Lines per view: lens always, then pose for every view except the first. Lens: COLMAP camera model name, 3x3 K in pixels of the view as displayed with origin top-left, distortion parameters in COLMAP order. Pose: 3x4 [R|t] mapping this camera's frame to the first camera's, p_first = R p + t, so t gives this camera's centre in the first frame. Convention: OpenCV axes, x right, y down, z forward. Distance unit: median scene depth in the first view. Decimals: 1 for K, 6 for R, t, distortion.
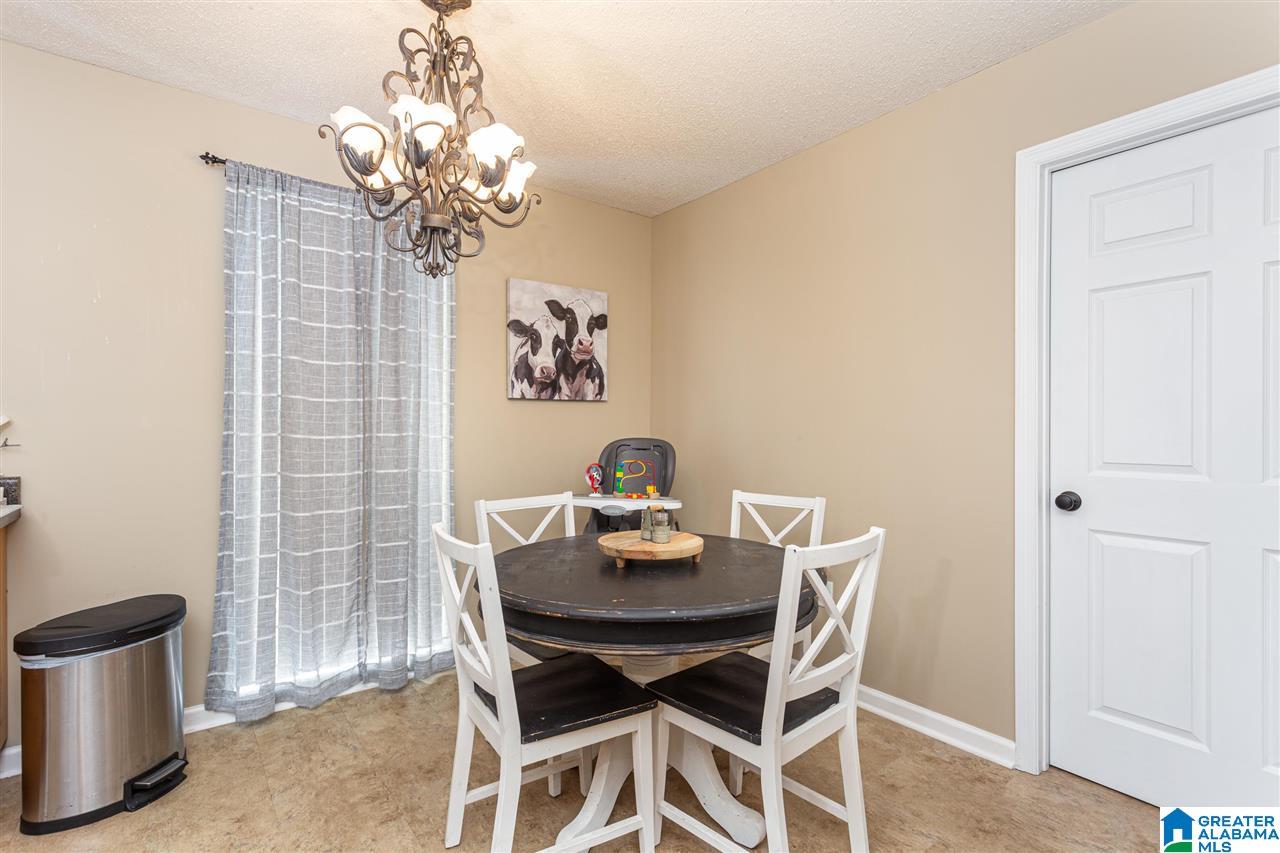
lens RADIAL K [[605.2, 0, 640.0], [0, 605.2, 426.5], [0, 0, 1]] dist [-0.000859, 0.000106]
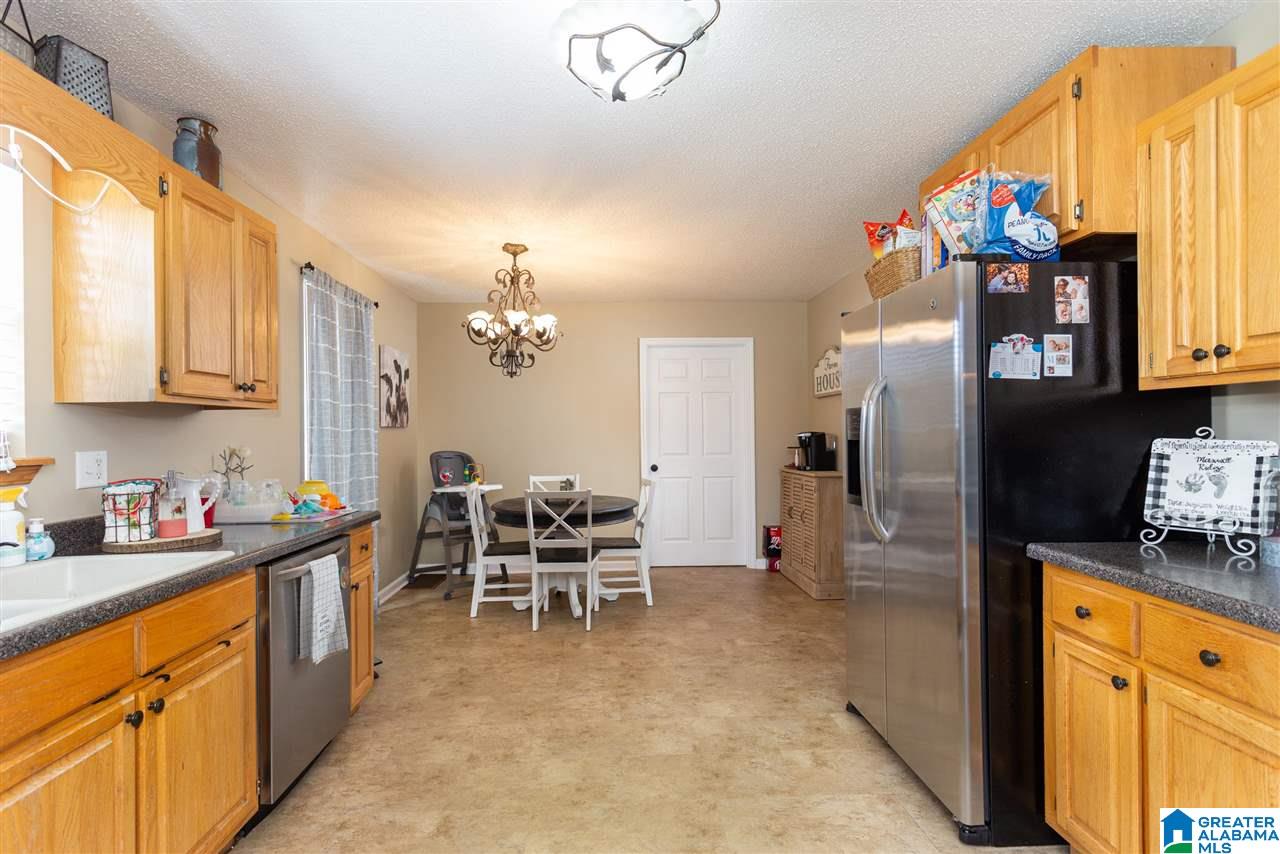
lens RADIAL K [[624.5, 0, 634.5], [0, 624.5, 433.8], [0, 0, 1]] dist [-0.000335, 0.000769]
pose [[0.555954, -0.004251, 0.831202, -1.333020], [0.012328, 0.999919, -0.003132, -0.019055], [-0.831121, 0.011988, 0.555962, -0.400398]]
